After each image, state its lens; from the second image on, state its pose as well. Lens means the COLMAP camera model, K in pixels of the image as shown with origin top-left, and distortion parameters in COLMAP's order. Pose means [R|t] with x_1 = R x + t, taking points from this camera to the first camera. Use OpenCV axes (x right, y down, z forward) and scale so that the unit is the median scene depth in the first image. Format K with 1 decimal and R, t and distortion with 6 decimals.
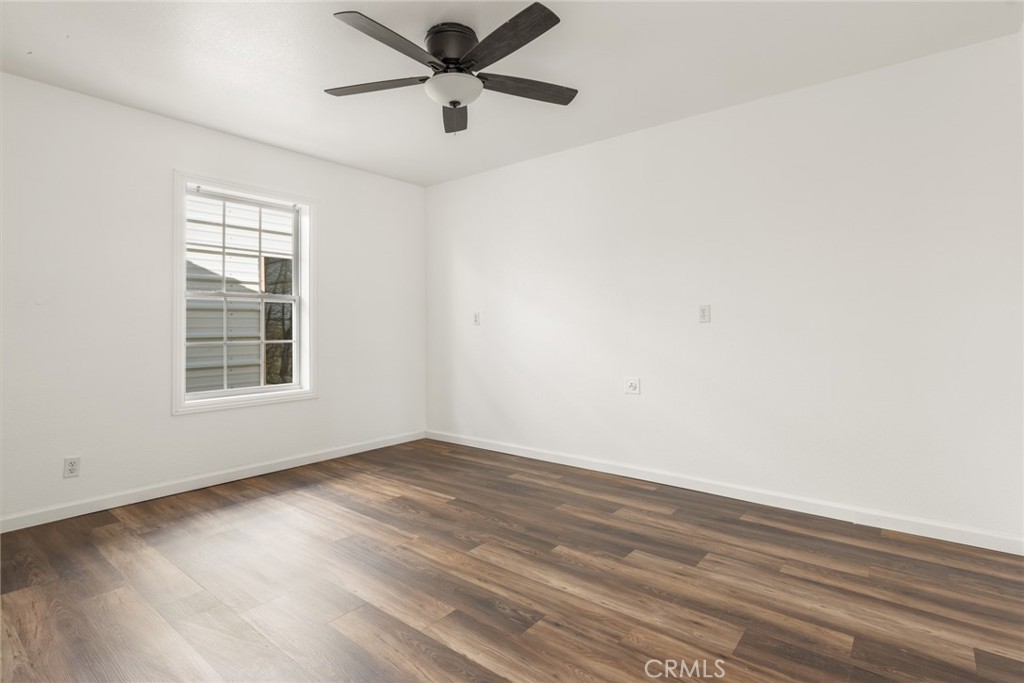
lens RADIAL K [[500.1, 0, 535.6], [0, 500.1, 317.9], [0, 0, 1]] dist [0.022730, 0.000195]
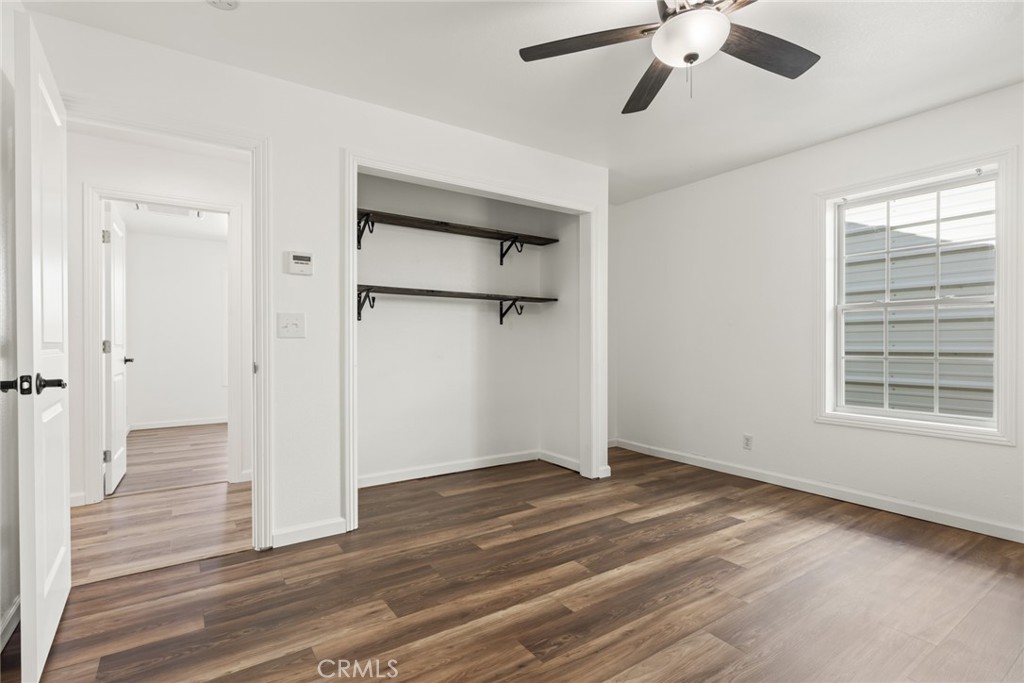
lens RADIAL K [[500.1, 0, 514.4], [0, 500.1, 346.3], [0, 0, 1]] dist [0.022730, 0.000195]
pose [[-0.310389, 0.008248, -0.950574, 0.581470], [0.021235, 0.999773, 0.001741, 0.015725], [0.950372, -0.019645, -0.310494, 0.815342]]
